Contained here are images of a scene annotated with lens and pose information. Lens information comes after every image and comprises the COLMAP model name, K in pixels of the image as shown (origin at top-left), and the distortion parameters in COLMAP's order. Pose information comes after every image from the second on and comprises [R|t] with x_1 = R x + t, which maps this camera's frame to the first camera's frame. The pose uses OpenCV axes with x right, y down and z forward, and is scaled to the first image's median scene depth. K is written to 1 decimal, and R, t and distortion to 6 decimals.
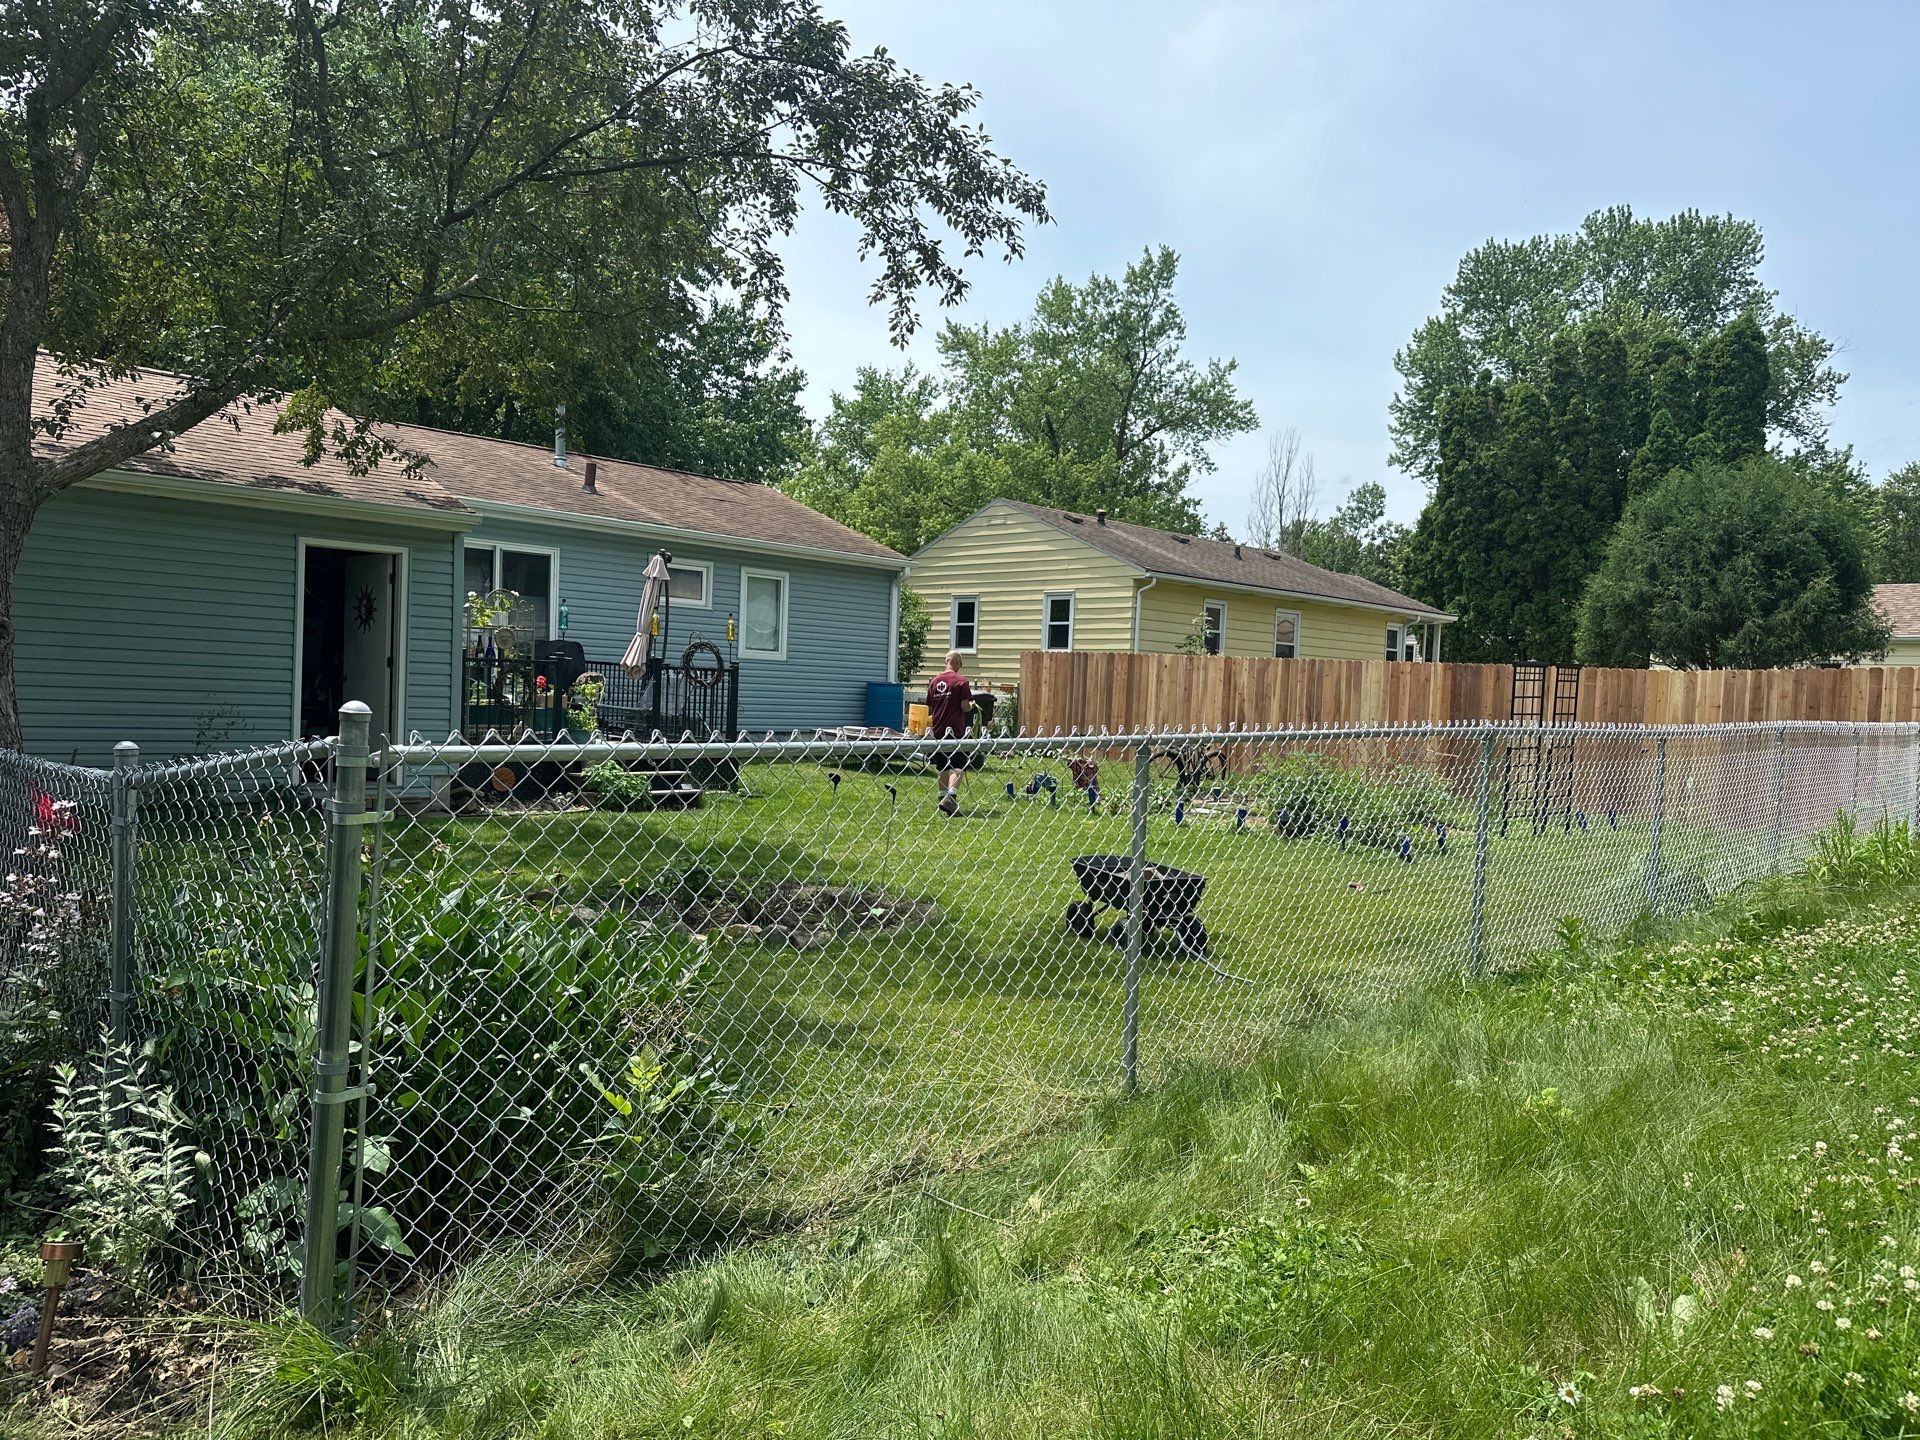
lens RADIAL K [[1349.1, 0, 951.1], [0, 1349.1, 737.7], [0, 0, 1]] dist [0.062690, -0.083050]
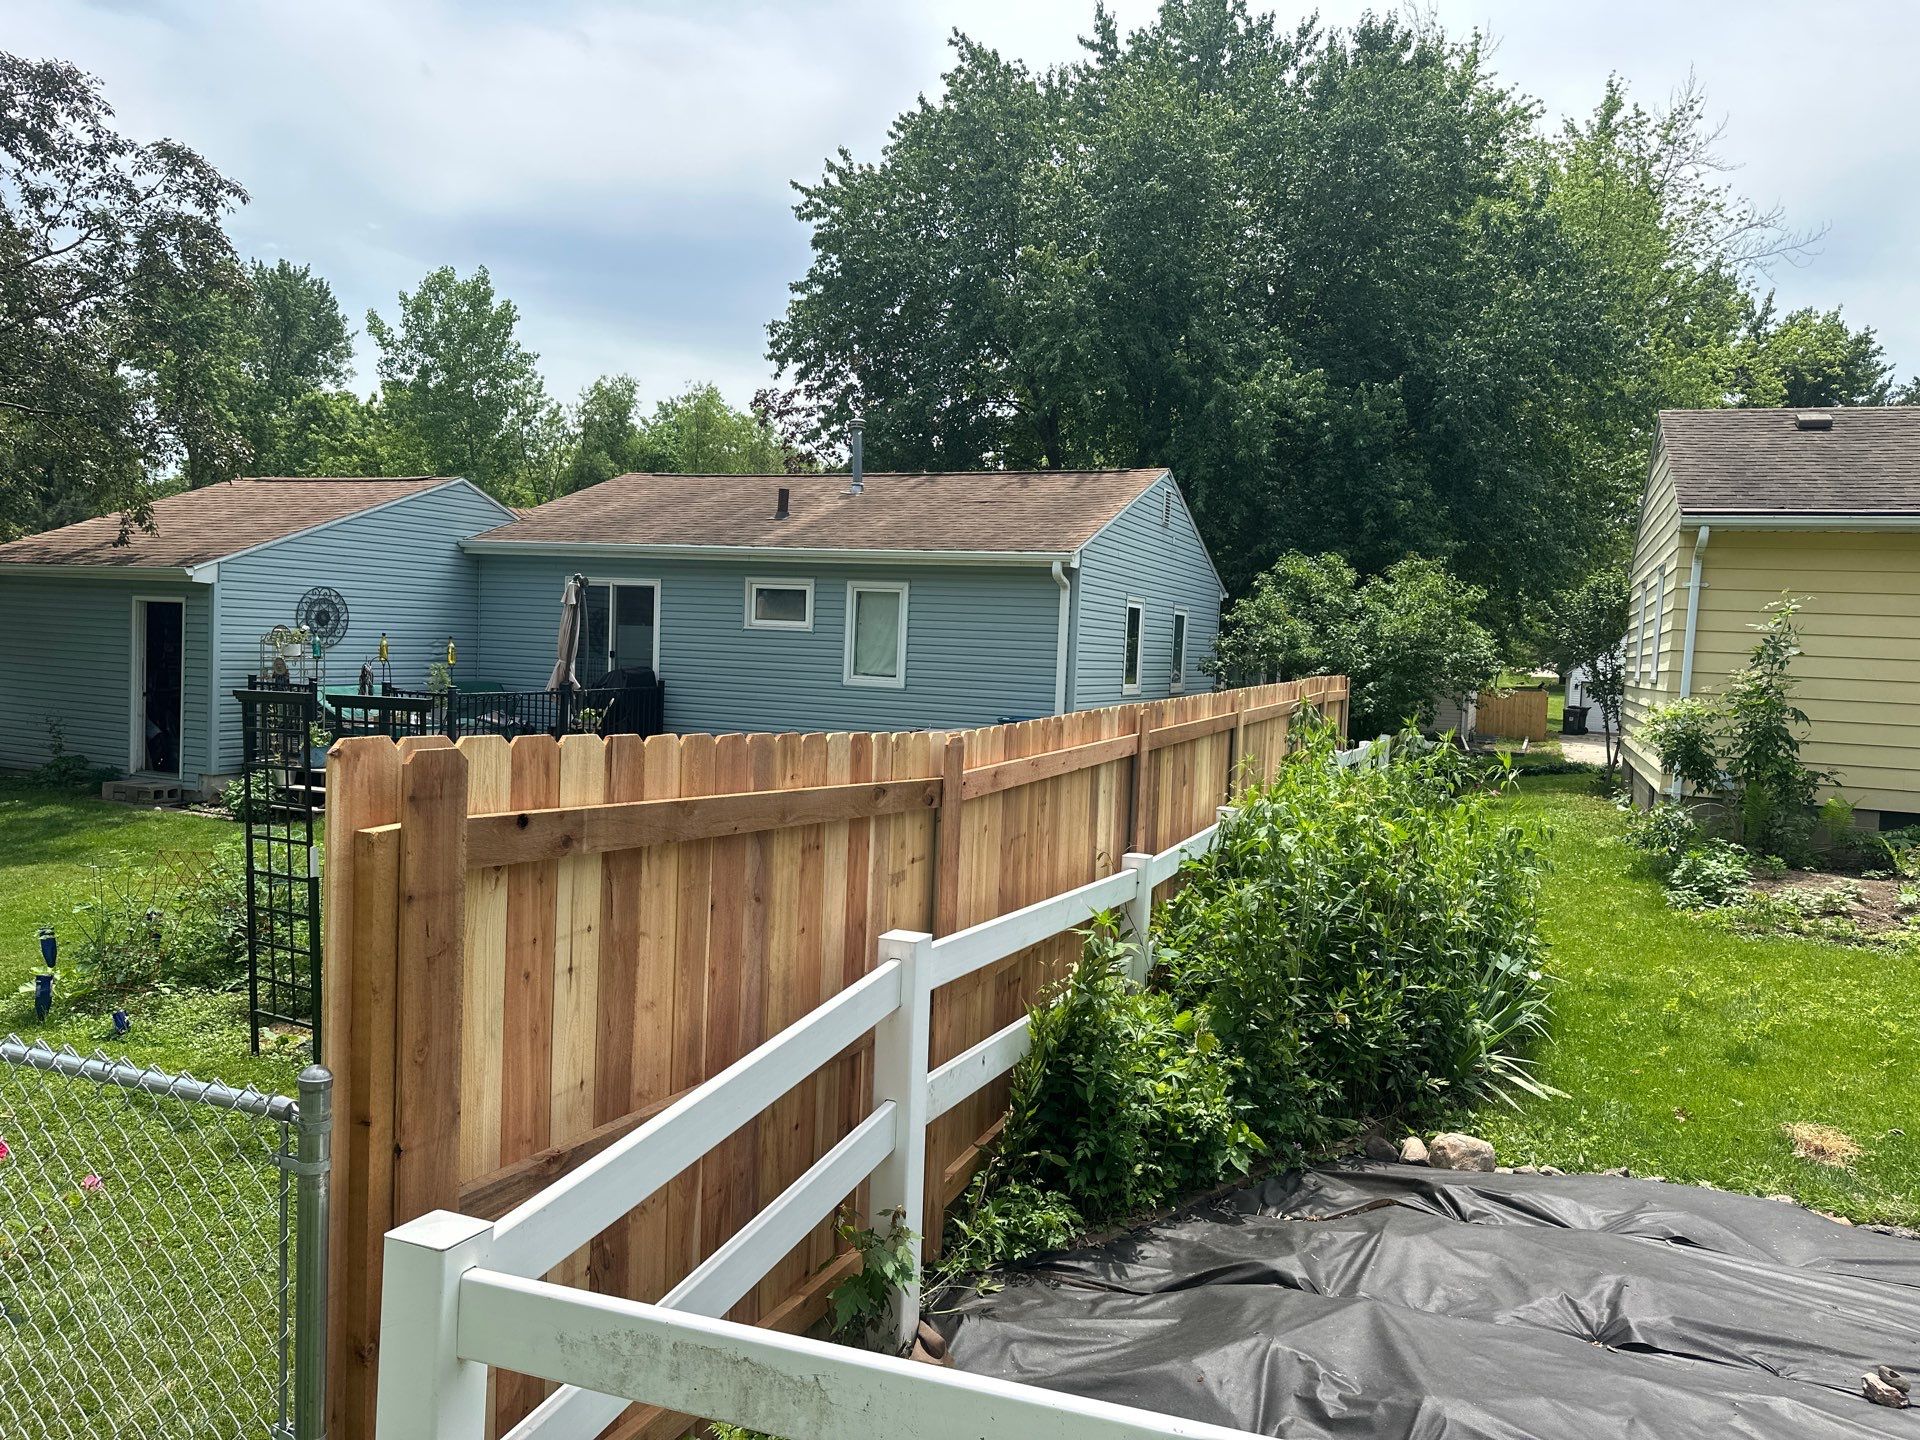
lens RADIAL K [[1349.1, 0, 964.8], [0, 1349.1, 727.7], [0, 0, 1]] dist [0.062690, -0.083050]
pose [[0.379662, 0.028962, -0.924672, 0.629879], [-0.059277, 0.998218, 0.006927, -0.040344], [0.923224, 0.052182, 0.380702, 0.696218]]
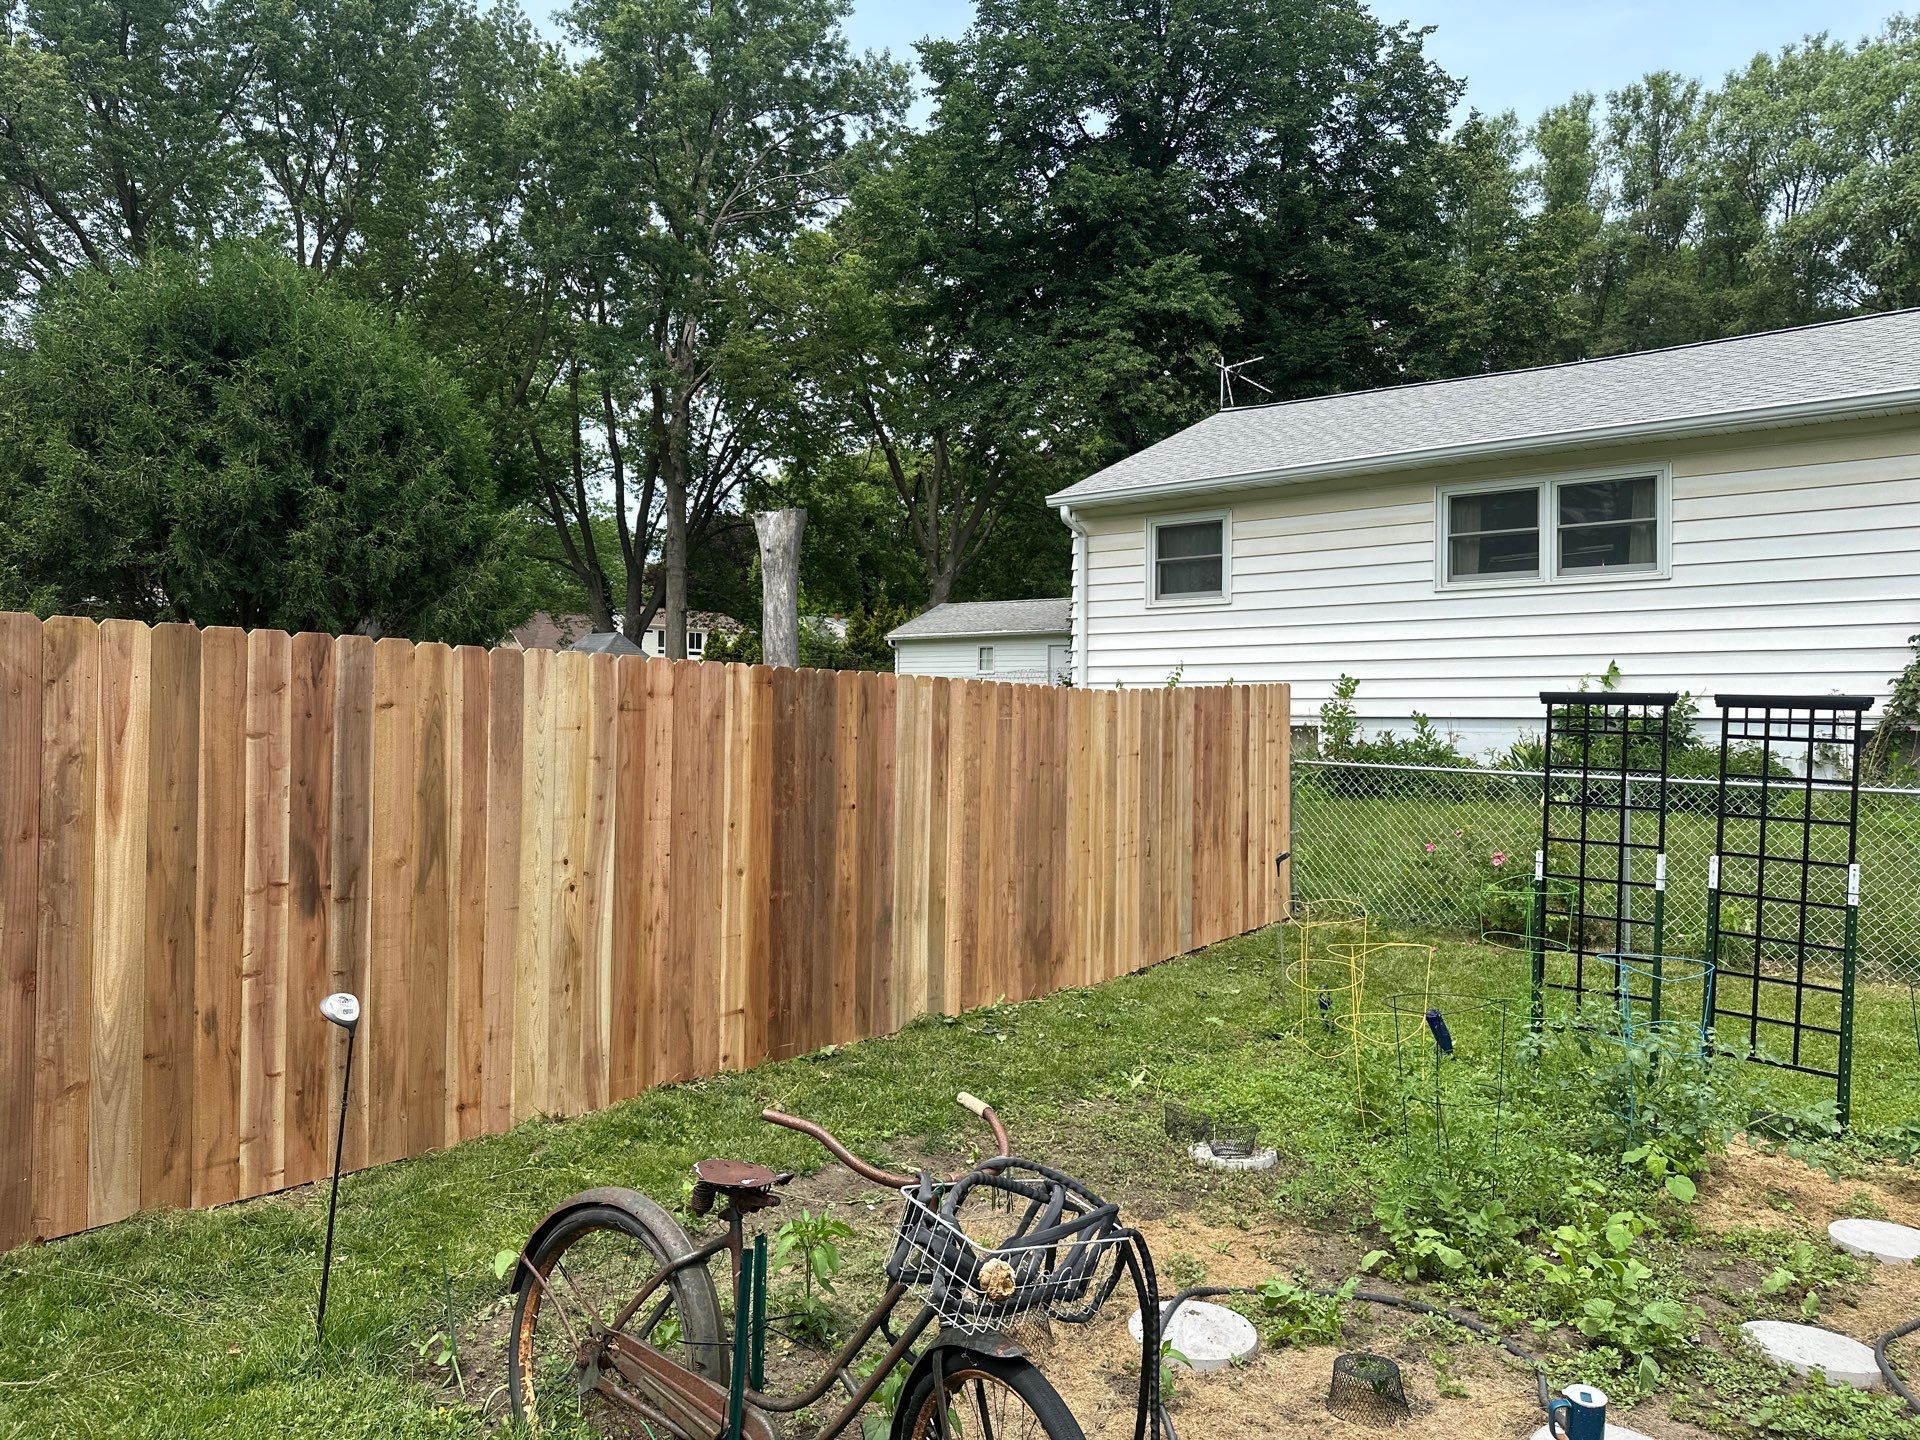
lens RADIAL K [[1349.1, 0, 955.0], [0, 1349.1, 721.3], [0, 0, 1]] dist [0.062690, -0.083050]
pose [[-0.134600, -0.042094, 0.990005, 0.022295], [0.023299, 0.998687, 0.045631, -0.048536], [-0.990626, 0.029208, -0.133443, 0.880056]]
